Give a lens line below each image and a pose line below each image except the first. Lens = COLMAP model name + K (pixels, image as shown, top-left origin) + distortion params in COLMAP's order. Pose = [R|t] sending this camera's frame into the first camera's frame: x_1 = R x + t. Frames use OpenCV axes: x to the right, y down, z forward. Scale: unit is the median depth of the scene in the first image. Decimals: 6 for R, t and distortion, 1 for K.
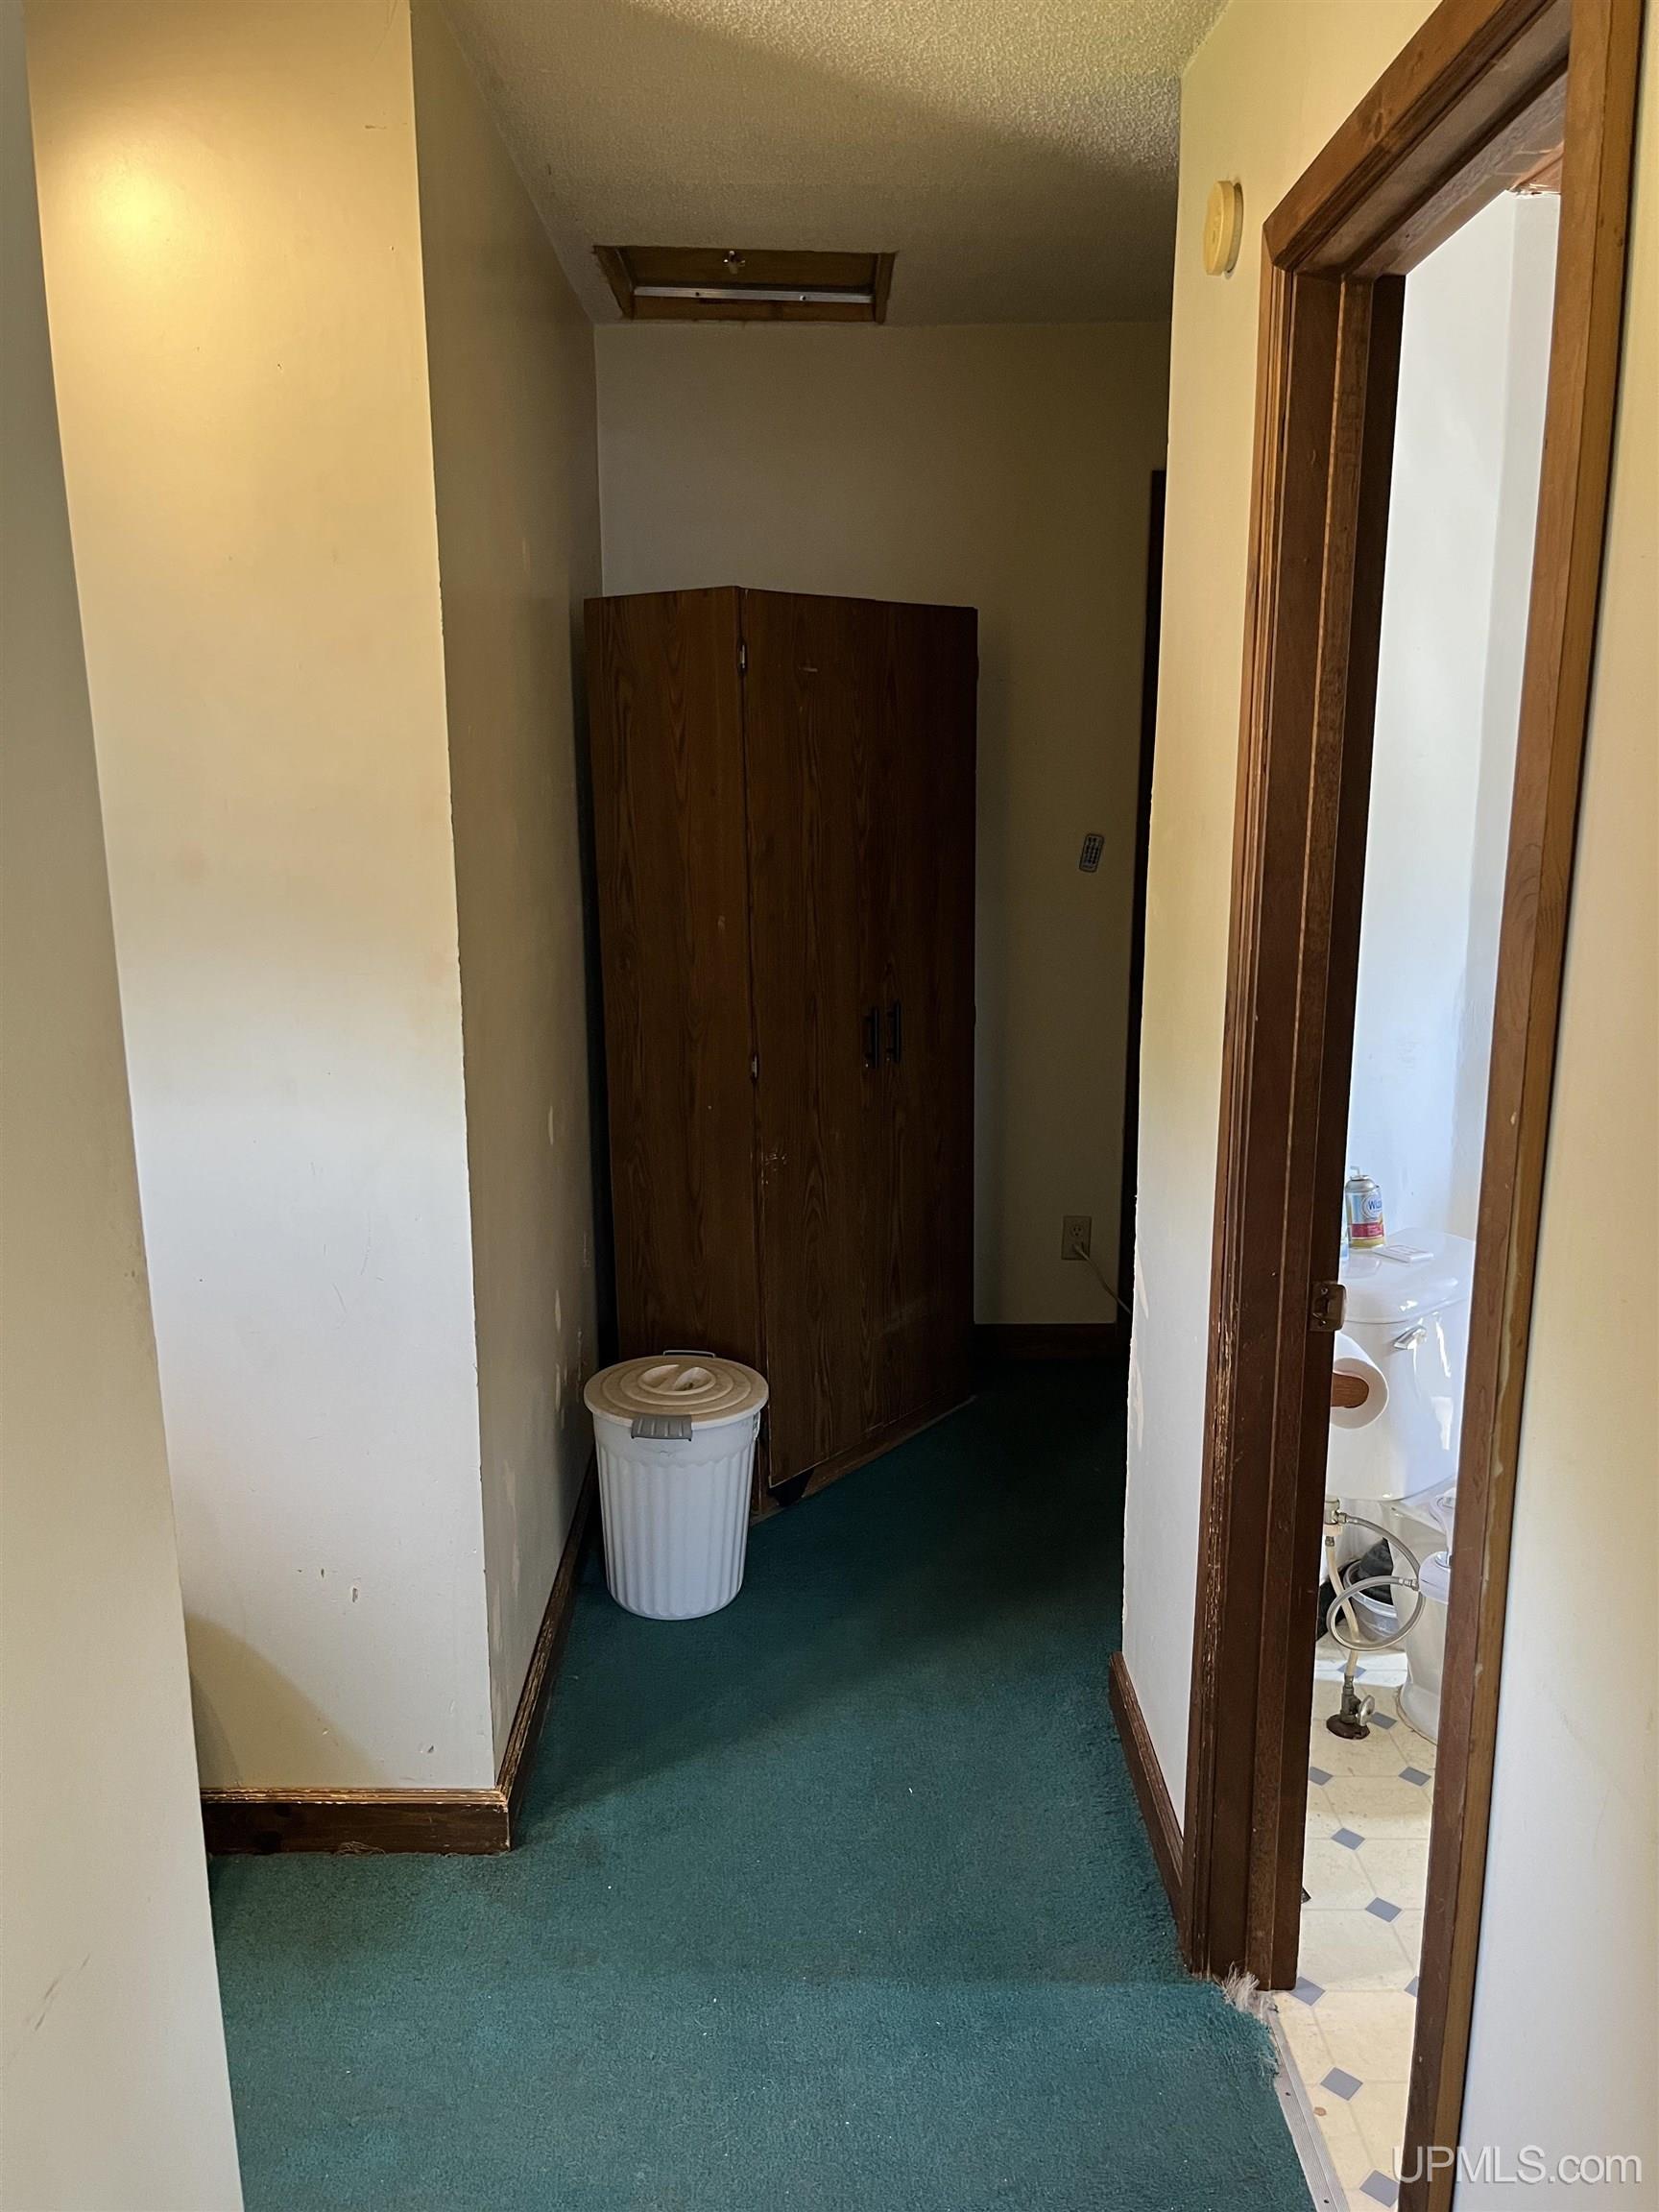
lens RADIAL K [[1675.0, 0, 834.4], [0, 1675.0, 1108.5], [0, 0, 1]] dist [0.060499, -0.083490]
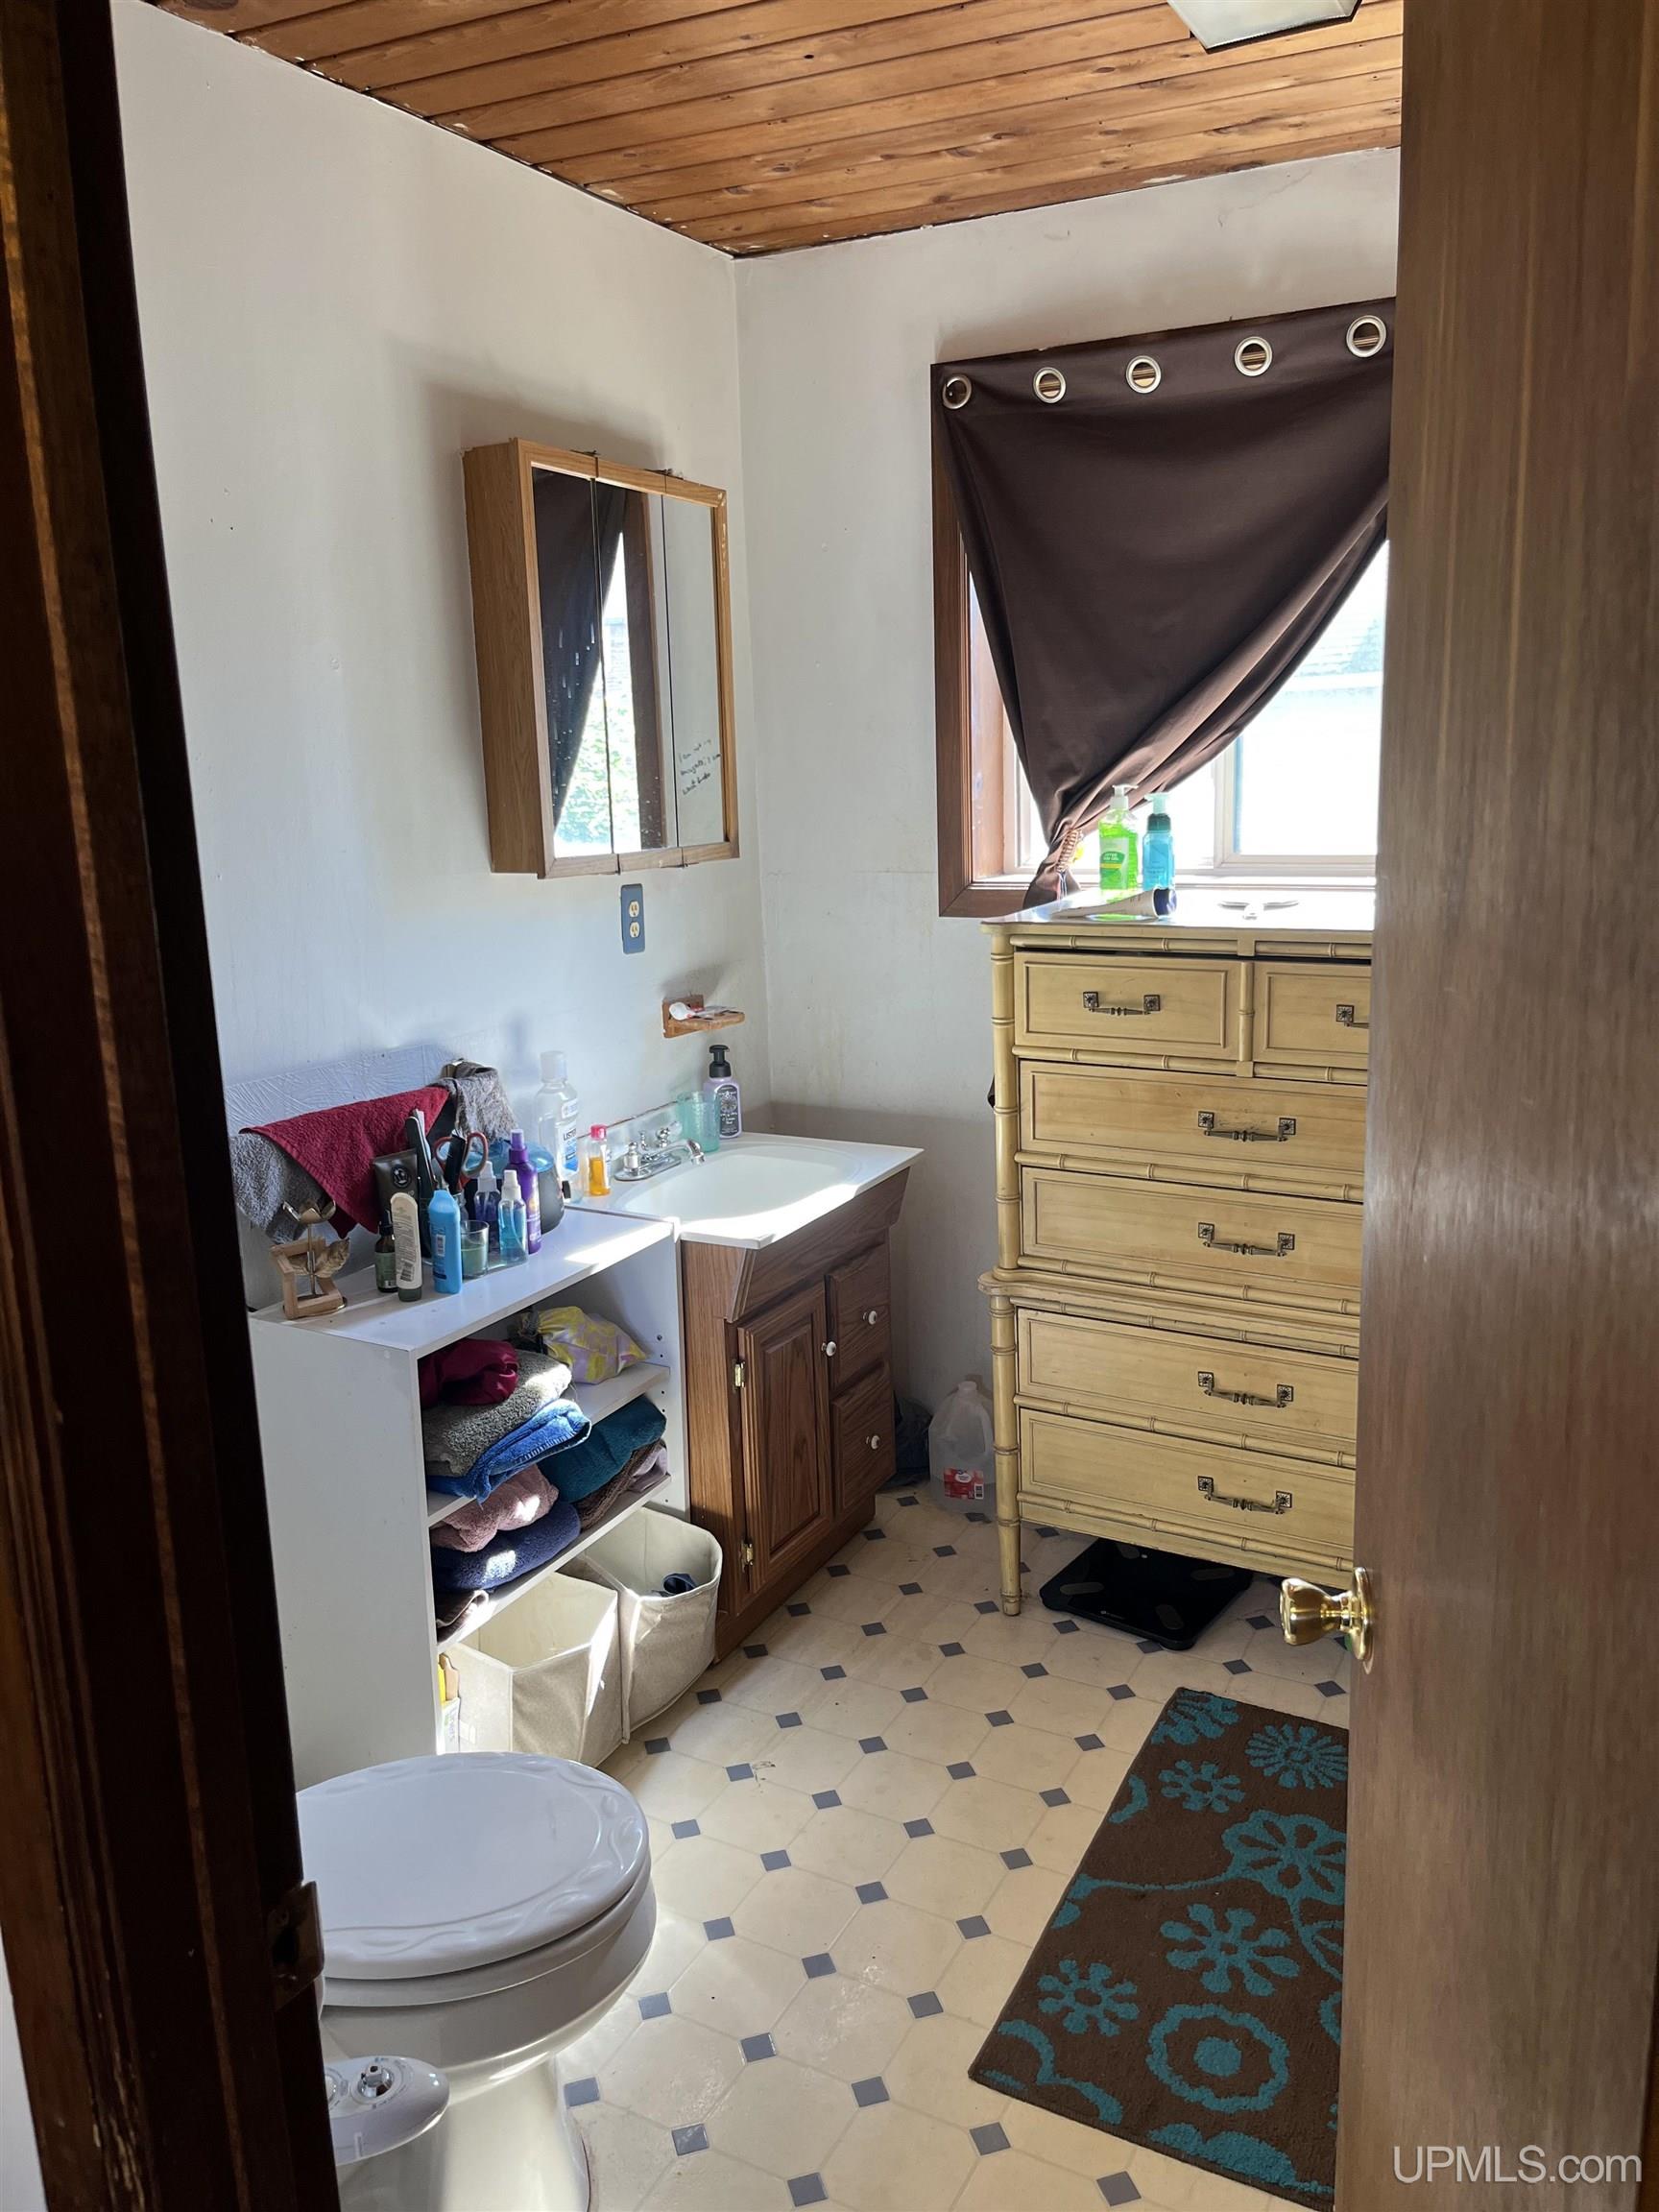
lens RADIAL K [[1675.0, 0, 837.3], [0, 1675.0, 1098.5], [0, 0, 1]] dist [0.060499, -0.083490]
pose [[0.480401, -0.187101, 0.856859, 0.006801], [0.202008, 0.974317, 0.099492, -0.118092], [-0.853468, 0.125296, 0.505859, 0.568668]]
